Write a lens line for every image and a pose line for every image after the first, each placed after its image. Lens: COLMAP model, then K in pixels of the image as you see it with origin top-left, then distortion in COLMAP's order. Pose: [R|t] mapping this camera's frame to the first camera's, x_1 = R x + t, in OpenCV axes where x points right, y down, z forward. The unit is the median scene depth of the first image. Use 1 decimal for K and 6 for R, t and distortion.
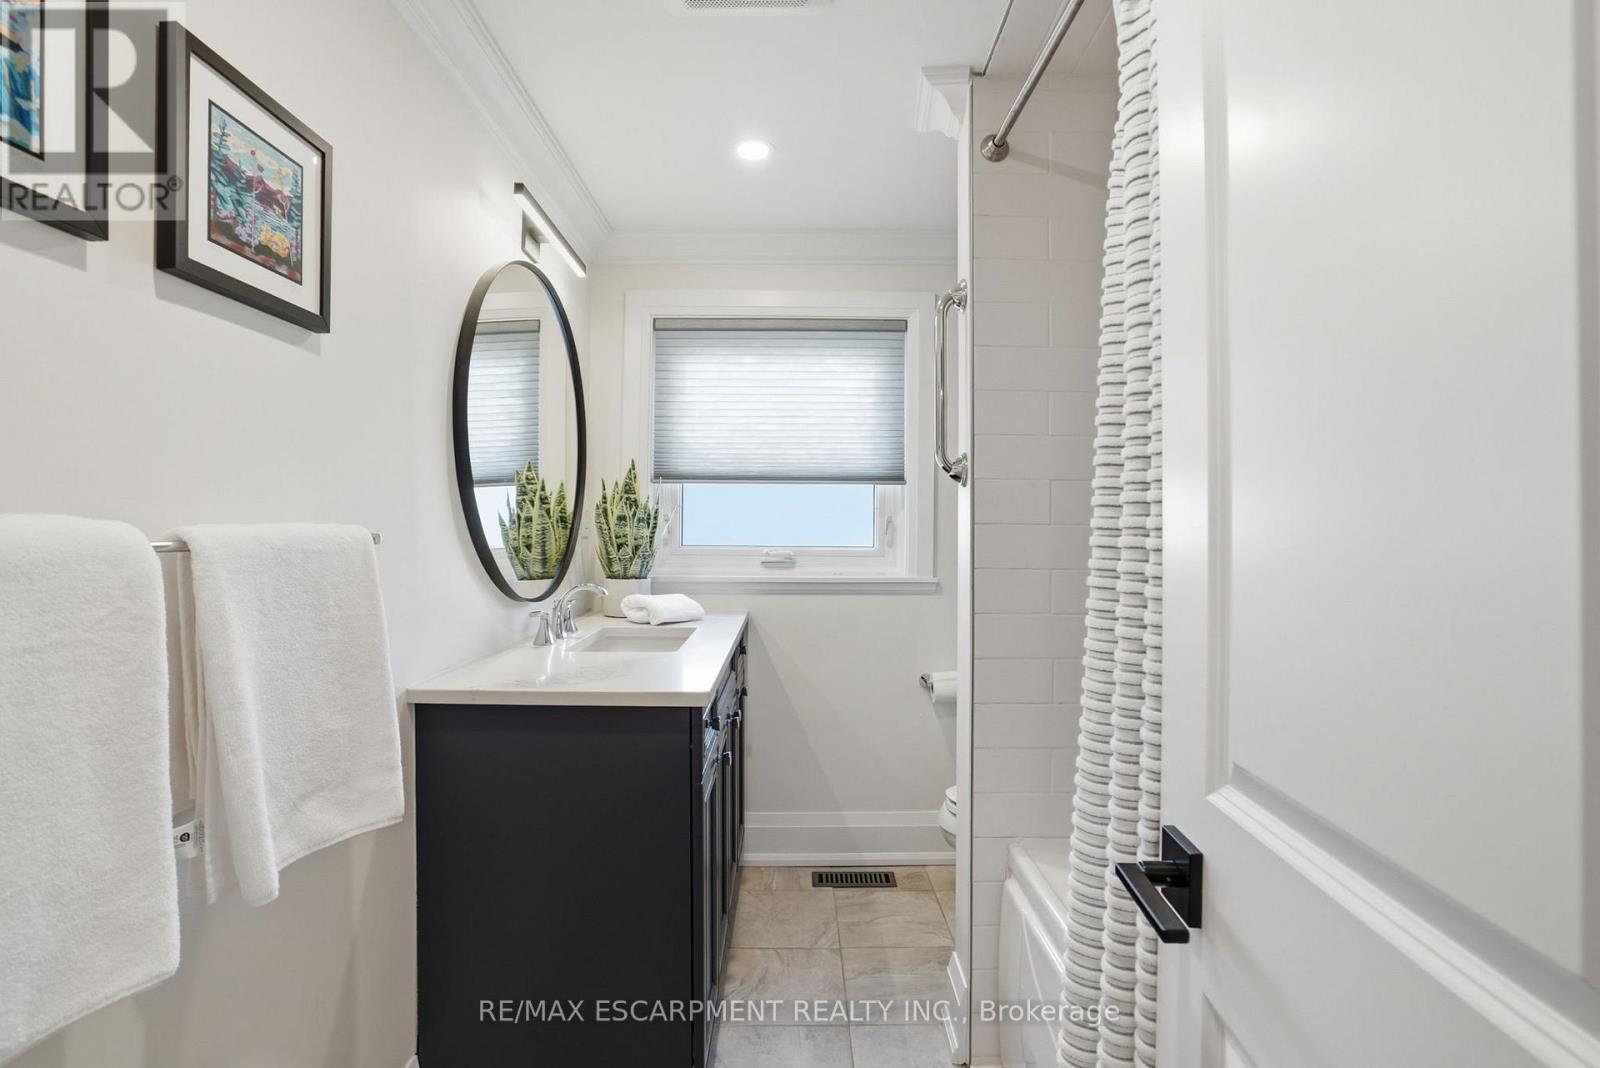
lens RADIAL K [[748.6, 0, 800.0], [0, 748.6, 534.0], [0, 0, 1]] dist [-0.030255, 0.000868]
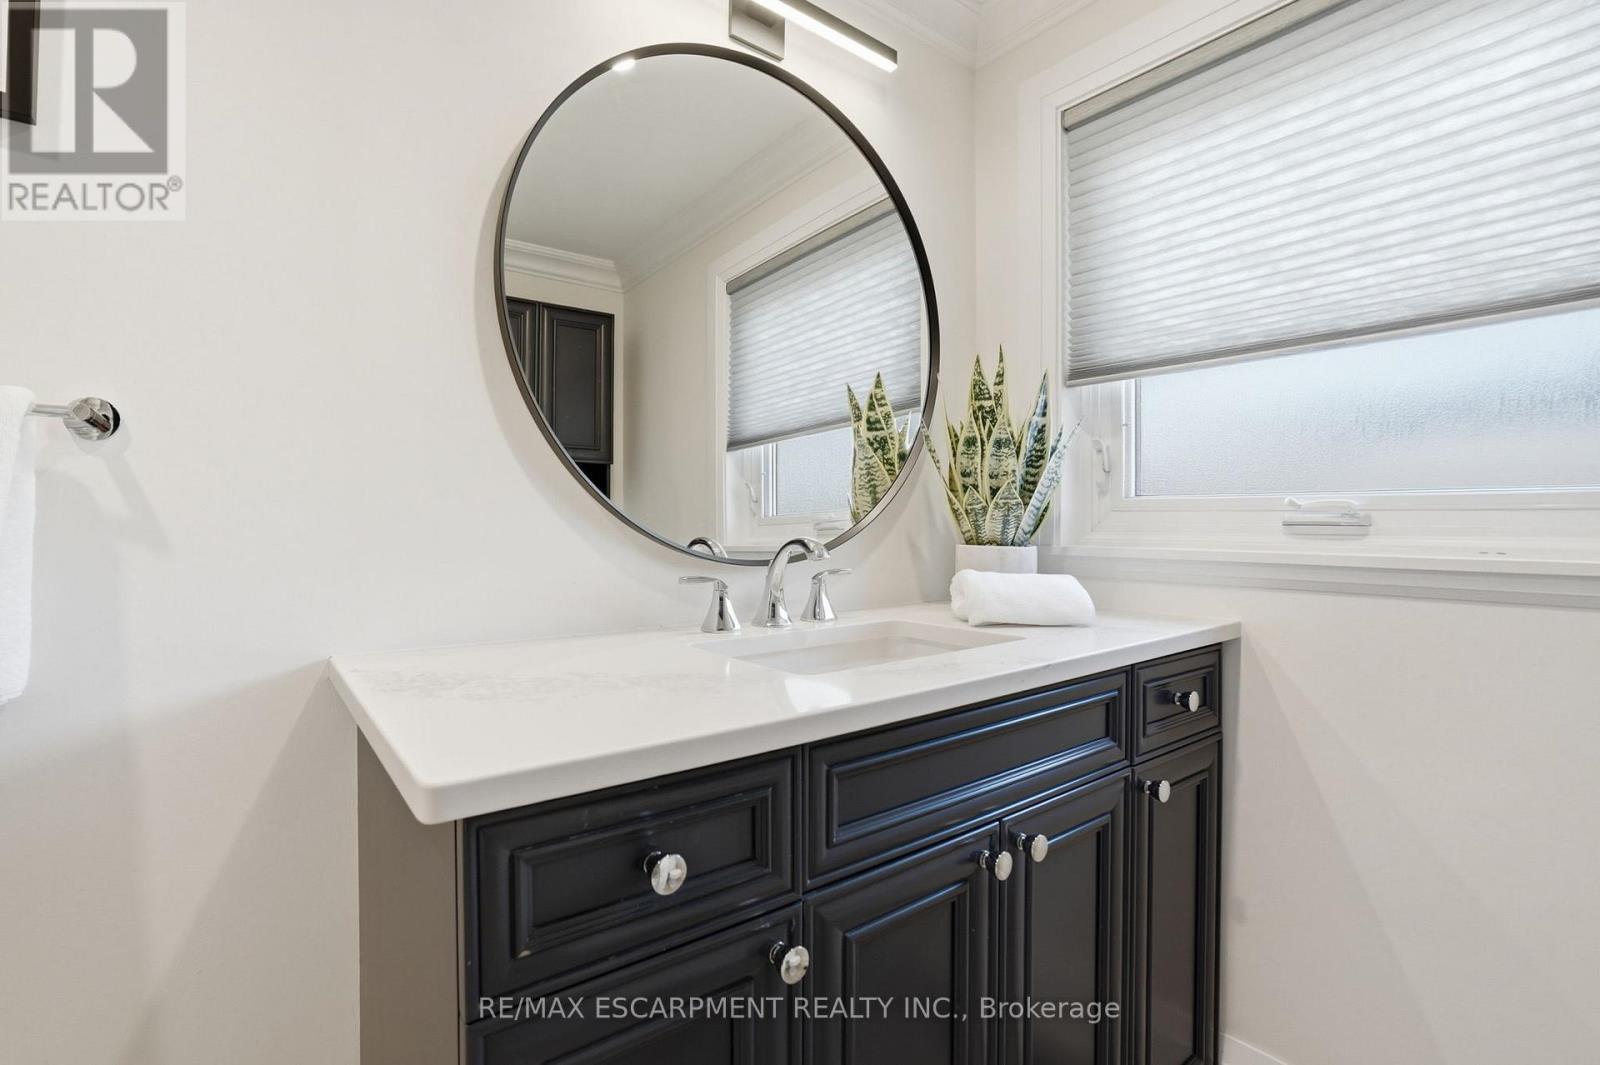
lens RADIAL K [[730.3, 0, 786.3], [0, 730.3, 536.6], [0, 0, 1]] dist [-0.092057, 0.031927]
pose [[0.596893, 0.013694, -0.802204, 0.133565], [-0.004070, 0.999893, 0.014041, 0.044719], [0.802310, -0.005116, 0.596885, 0.507853]]
